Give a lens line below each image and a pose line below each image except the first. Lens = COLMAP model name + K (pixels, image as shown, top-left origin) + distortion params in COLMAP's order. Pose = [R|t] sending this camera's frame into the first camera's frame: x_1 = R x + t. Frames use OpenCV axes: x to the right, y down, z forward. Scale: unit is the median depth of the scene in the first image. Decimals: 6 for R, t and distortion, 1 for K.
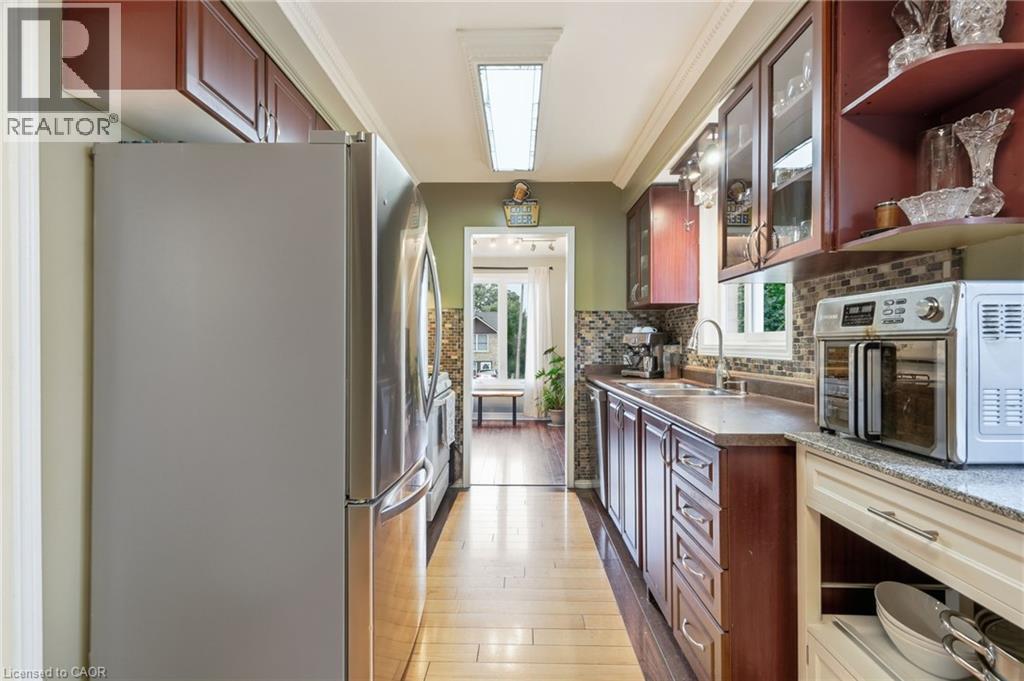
lens RADIAL K [[460.7, 0, 508.3], [0, 460.7, 345.7], [0, 0, 1]] dist [-0.000642, -0.000463]
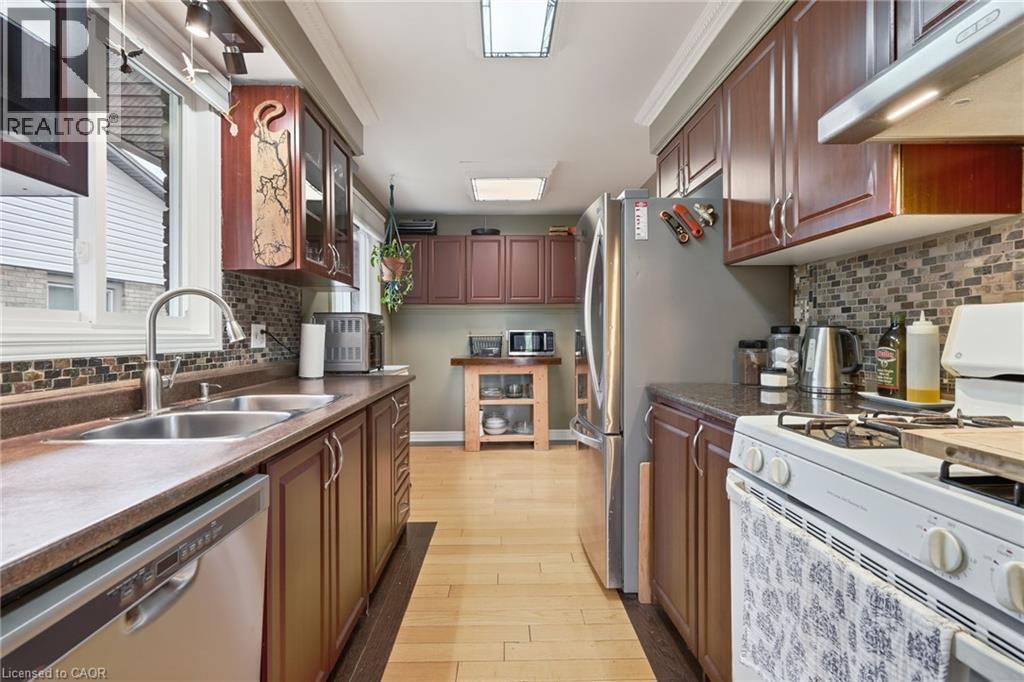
lens RADIAL K [[467.4, 0, 512.0], [0, 467.4, 341.0], [0, 0, 1]] dist [0.000406, -0.000908]
pose [[-0.998475, 0.000526, -0.055206, 0.070130], [-0.000309, 0.999886, 0.015124, -0.001414], [0.055207, 0.015118, -0.998360, 1.905906]]
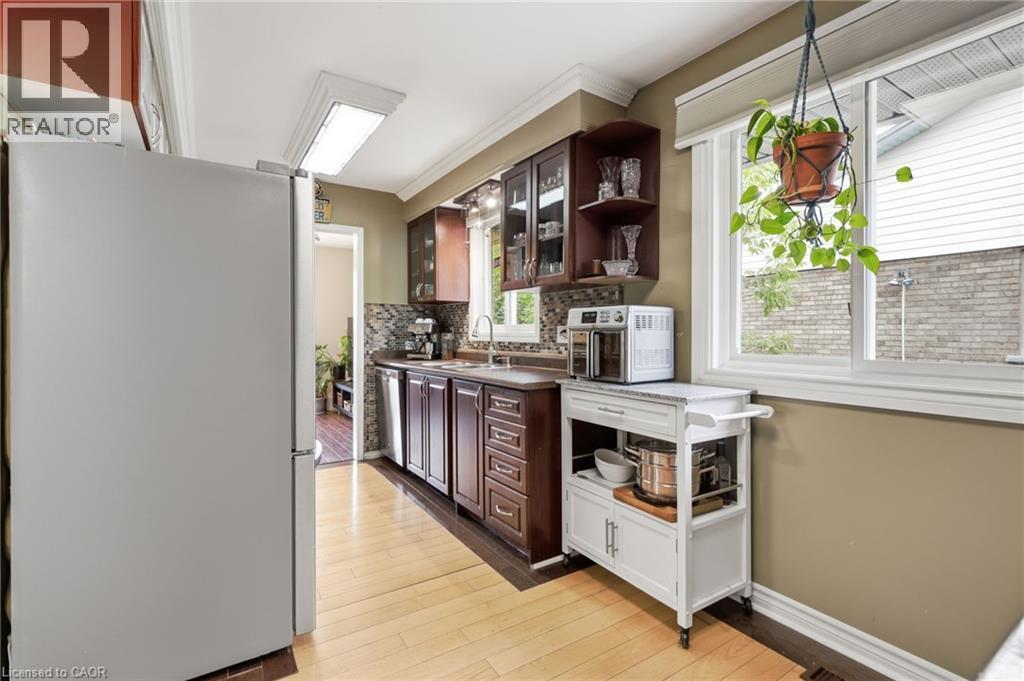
lens RADIAL K [[467.4, 0, 512.0], [0, 467.4, 340.5], [0, 0, 1]] dist [0.000406, -0.000908]
pose [[0.824575, -0.010742, 0.565651, -0.353147], [0.003228, 0.999893, 0.014283, 0.001475], [-0.565744, -0.009952, 0.824521, -0.259017]]
